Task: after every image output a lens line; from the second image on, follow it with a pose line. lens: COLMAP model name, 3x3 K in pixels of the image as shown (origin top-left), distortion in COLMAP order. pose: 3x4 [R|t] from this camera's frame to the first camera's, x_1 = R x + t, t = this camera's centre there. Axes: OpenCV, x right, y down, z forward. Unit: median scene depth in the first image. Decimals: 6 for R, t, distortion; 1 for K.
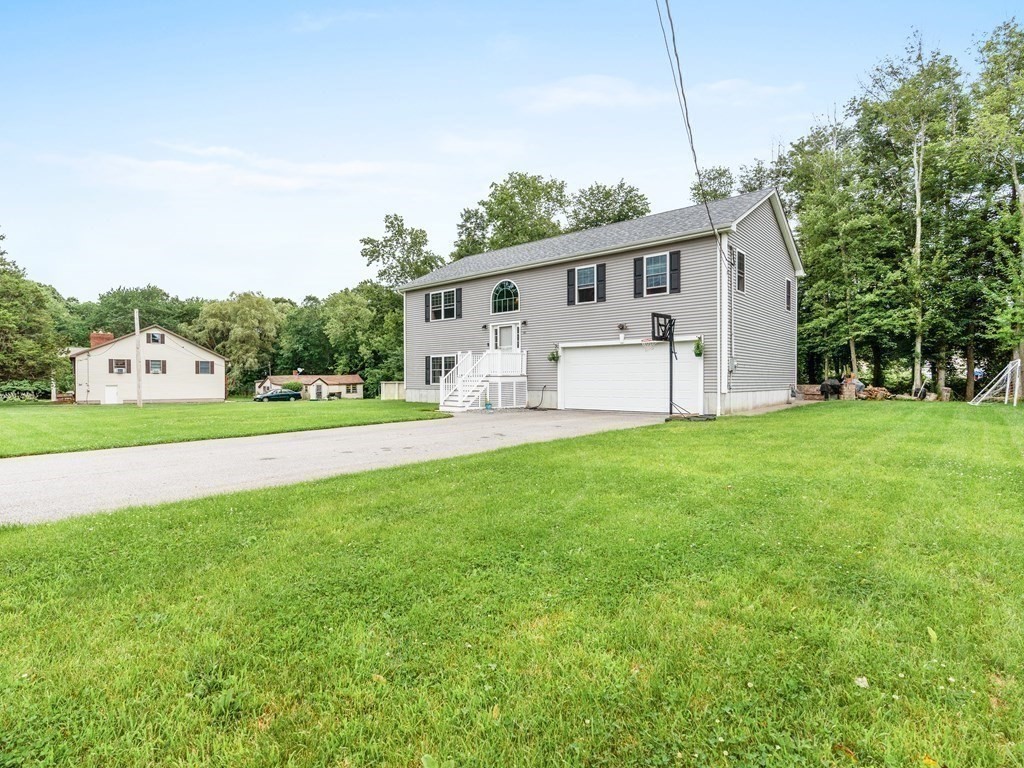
lens RADIAL K [[513.8, 0, 500.9], [0, 513.8, 386.8], [0, 0, 1]] dist [-0.026986, 0.018222]
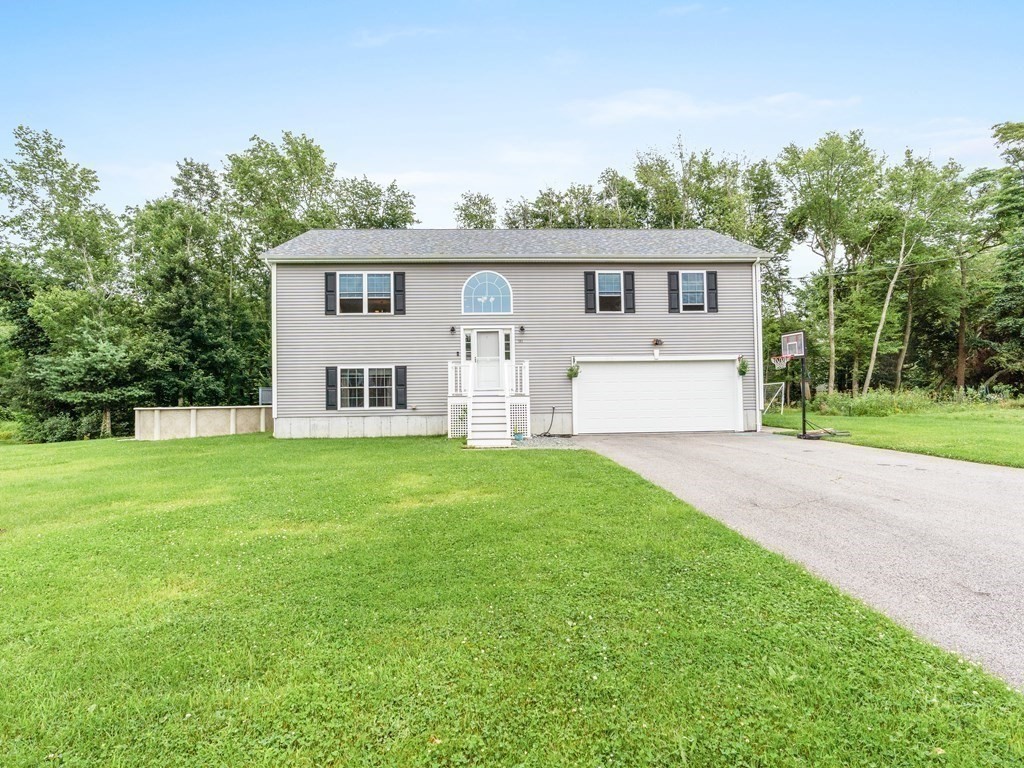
lens RADIAL K [[546.6, 0, 512.1], [0, 546.6, 394.9], [0, 0, 1]] dist [-0.001707, 0.000697]
pose [[0.718682, 0.009843, 0.695269, -0.582595], [0.022519, 0.999046, -0.037422, 0.009766], [-0.694974, 0.042551, 0.717774, 0.426422]]
